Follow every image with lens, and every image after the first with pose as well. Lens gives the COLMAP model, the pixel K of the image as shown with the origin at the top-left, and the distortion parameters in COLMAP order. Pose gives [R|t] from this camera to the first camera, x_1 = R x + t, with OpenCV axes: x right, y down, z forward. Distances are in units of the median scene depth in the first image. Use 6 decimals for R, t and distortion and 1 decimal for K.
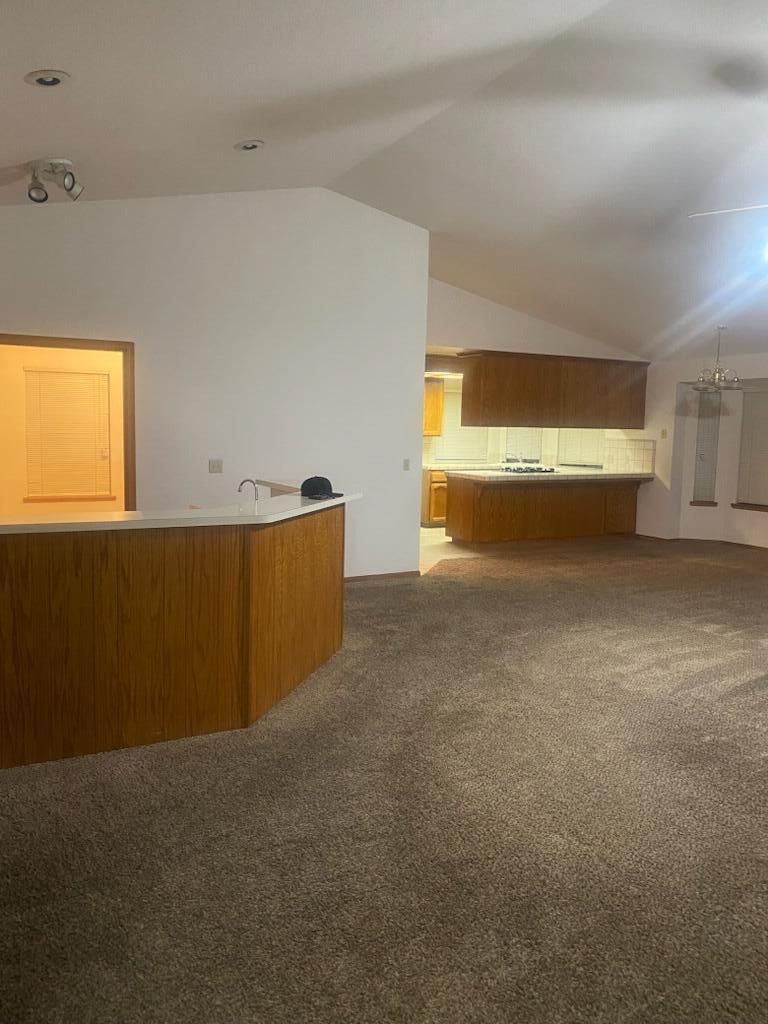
lens RADIAL K [[776.9, 0, 381.1], [0, 776.9, 511.5], [0, 0, 1]] dist [0.009982, -0.000176]
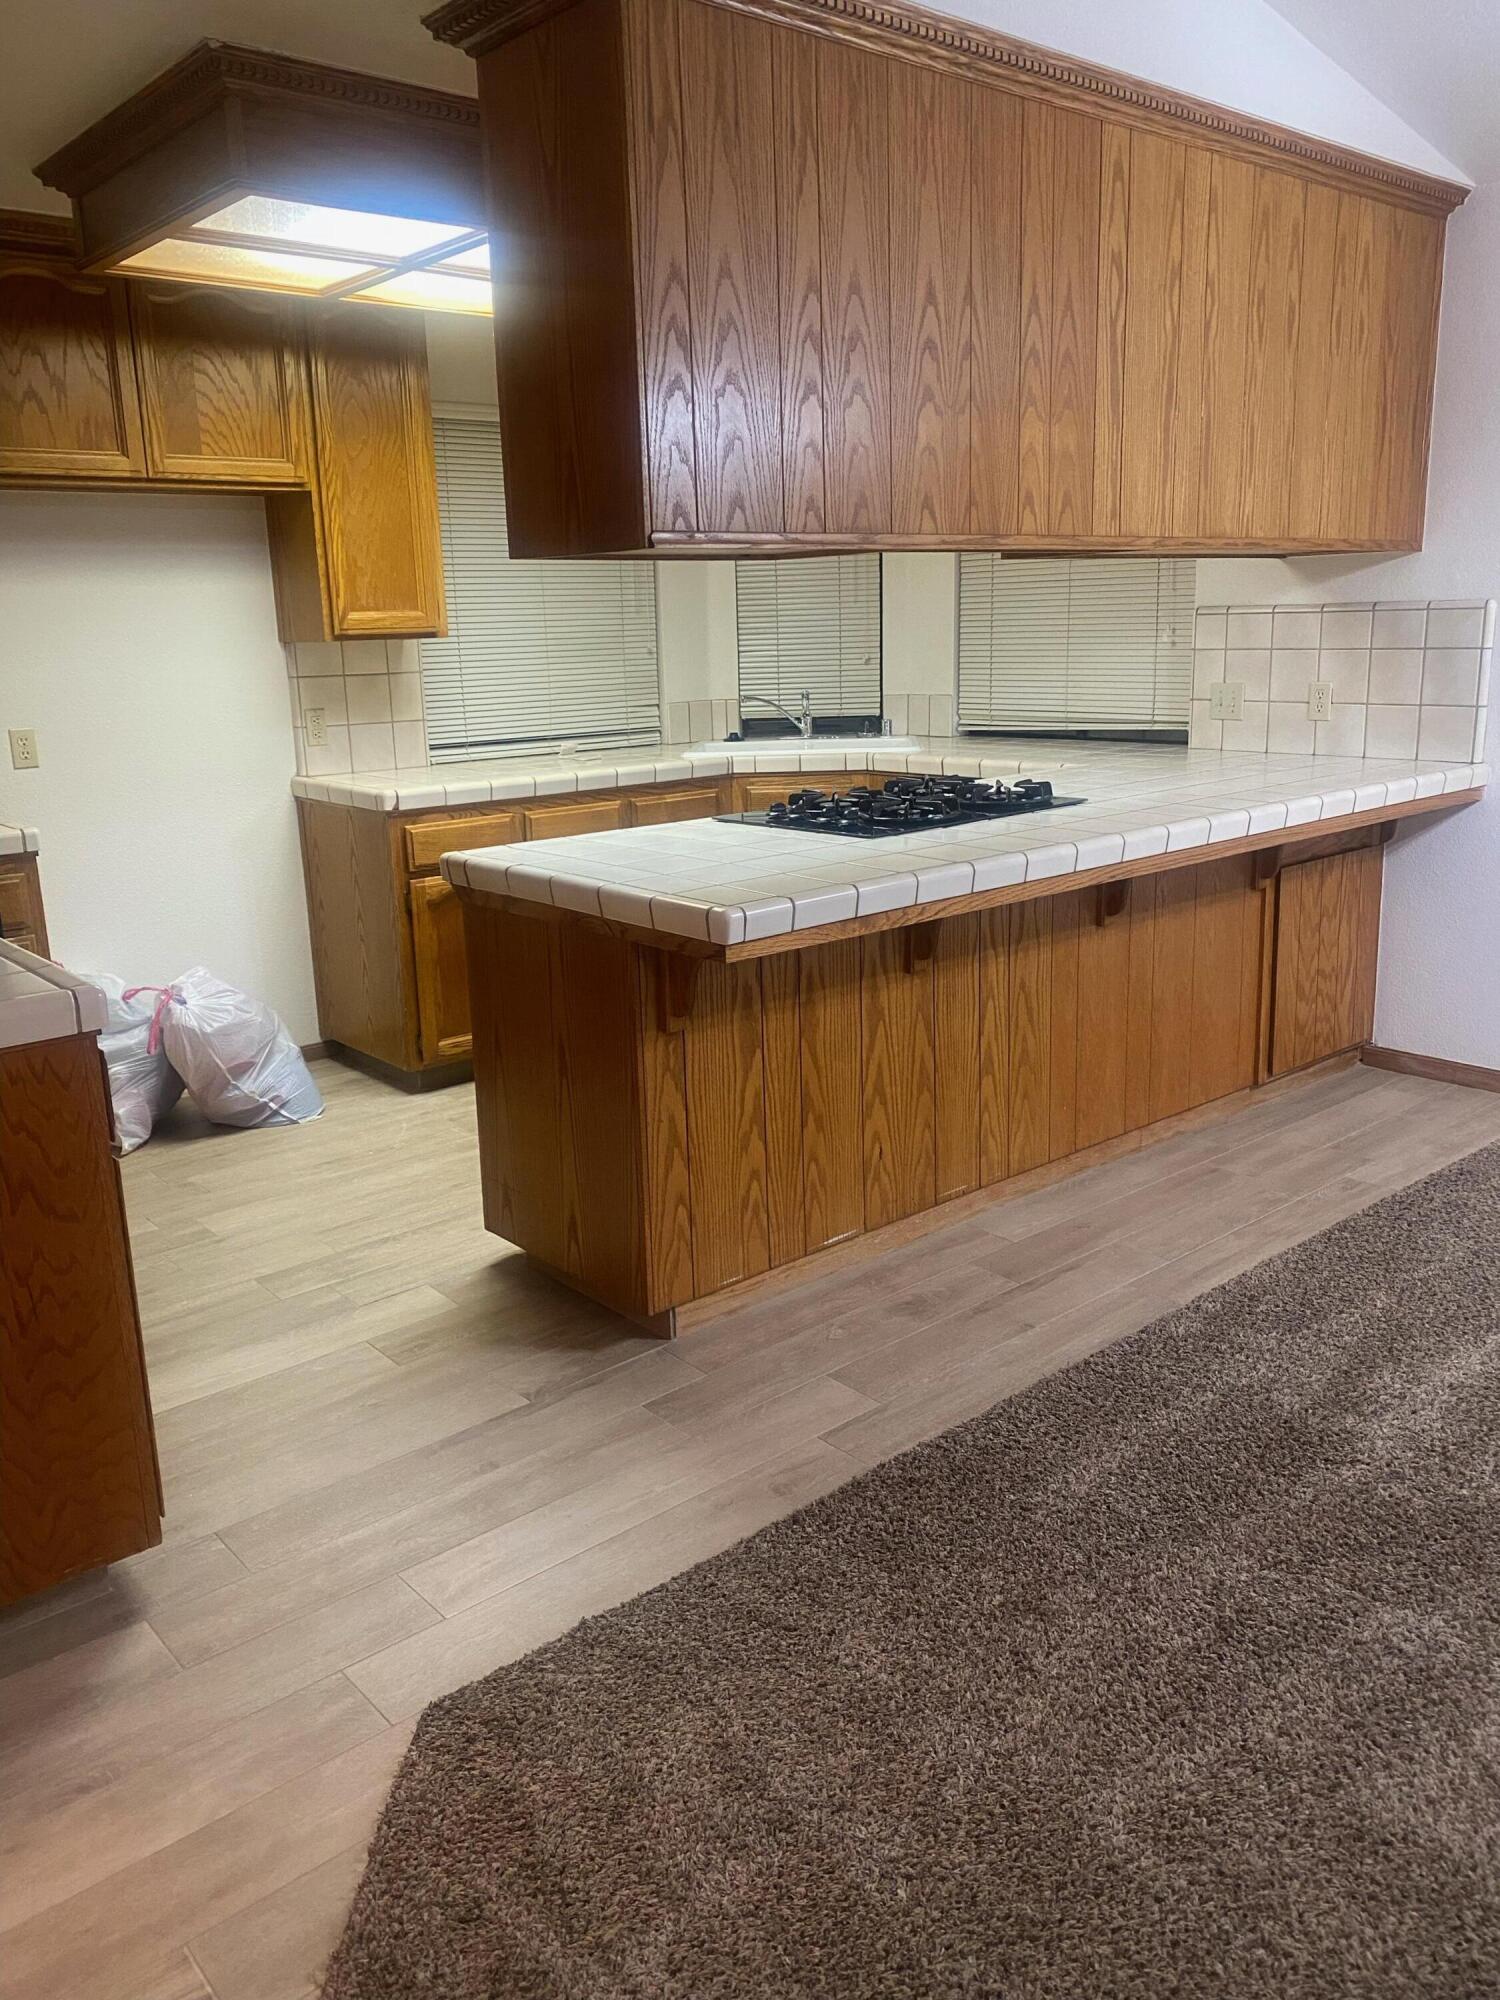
lens RADIAL K [[1517.5, 0, 755.6], [0, 1517.5, 1003.8], [0, 0, 1]] dist [0.009982, -0.000176]
pose [[0.974880, -0.100205, 0.198919, 0.069444], [0.072243, 0.987058, 0.143171, -0.052764], [-0.210691, -0.125204, 0.969501, 0.586009]]
